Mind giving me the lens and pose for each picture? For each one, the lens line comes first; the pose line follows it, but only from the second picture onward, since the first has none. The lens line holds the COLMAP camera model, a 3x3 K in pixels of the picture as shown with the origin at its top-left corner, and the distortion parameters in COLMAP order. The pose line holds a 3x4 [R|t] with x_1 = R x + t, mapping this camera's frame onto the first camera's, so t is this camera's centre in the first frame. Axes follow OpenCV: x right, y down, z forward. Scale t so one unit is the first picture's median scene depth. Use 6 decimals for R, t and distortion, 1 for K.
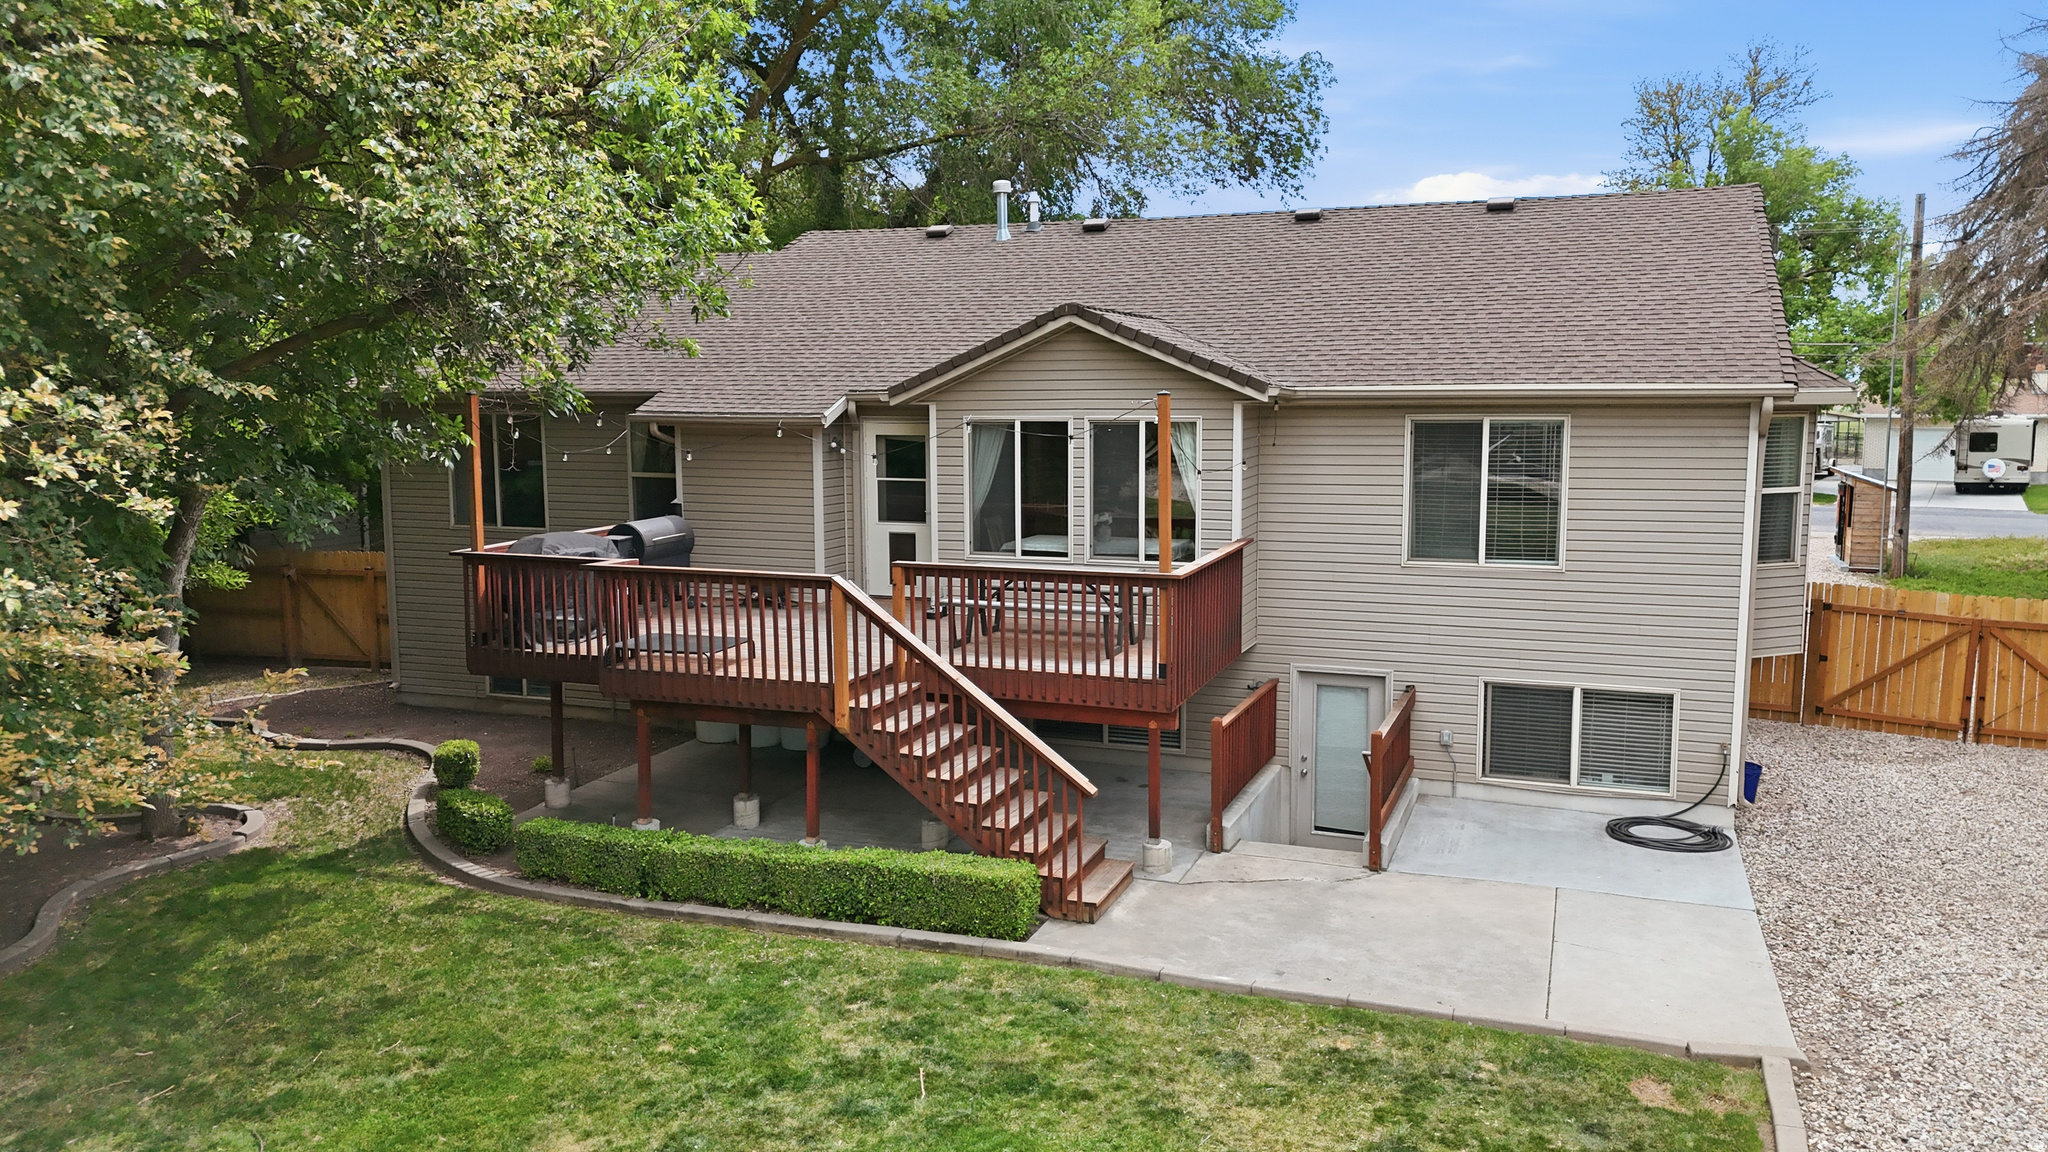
lens RADIAL K [[1503.2, 0, 1031.4], [0, 1503.2, 583.5], [0, 0, 1]] dist [0.051929, -0.025646]
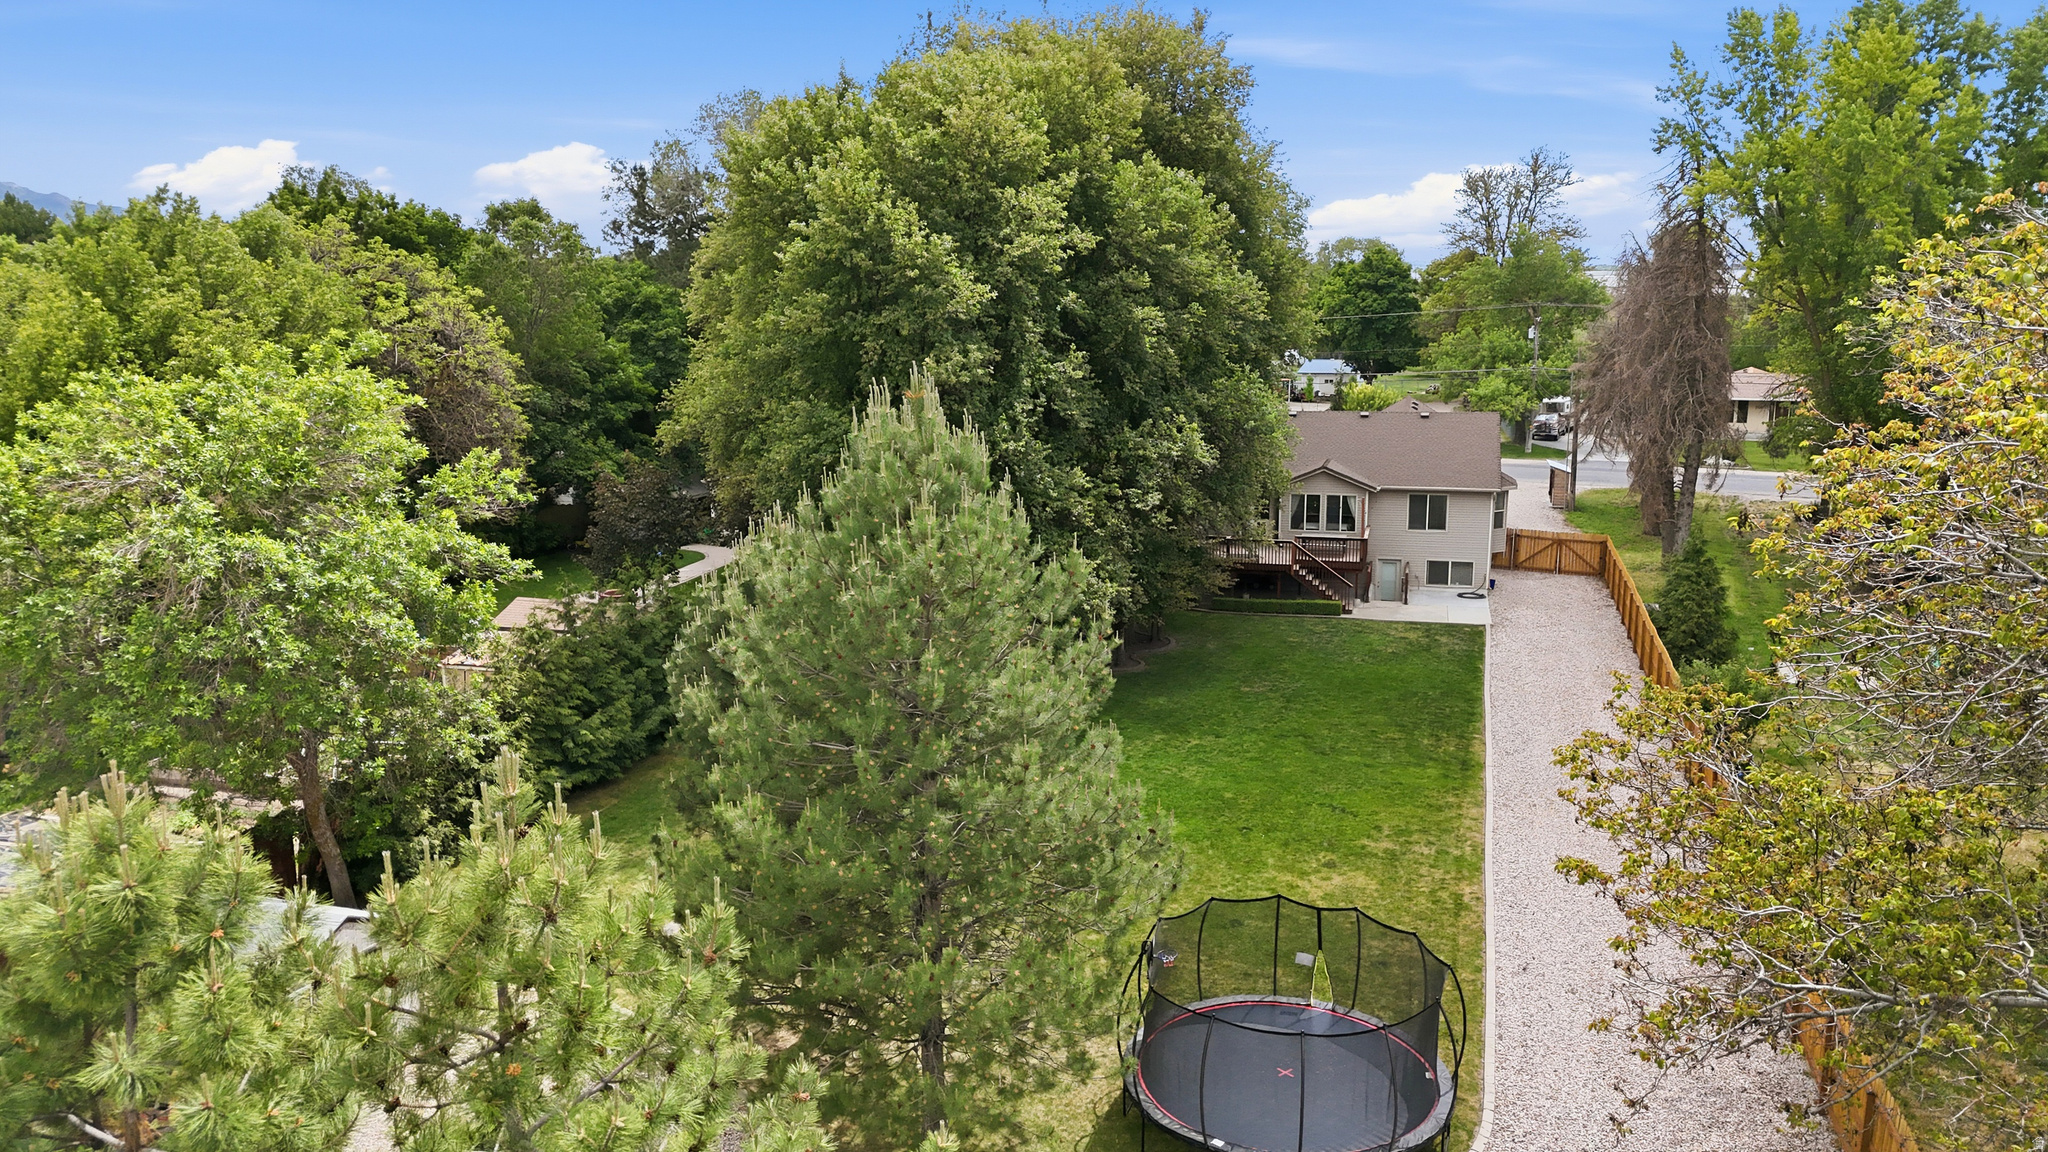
lens RADIAL K [[1503.2, 0, 1012.0], [0, 1503.2, 567.1], [0, 0, 1]] dist [0.051929, -0.025646]
pose [[0.995611, -0.022668, 0.090806, -1.129332], [0.016669, 0.997661, 0.066288, -0.195964], [-0.092097, -0.064483, 0.993660, -2.796014]]
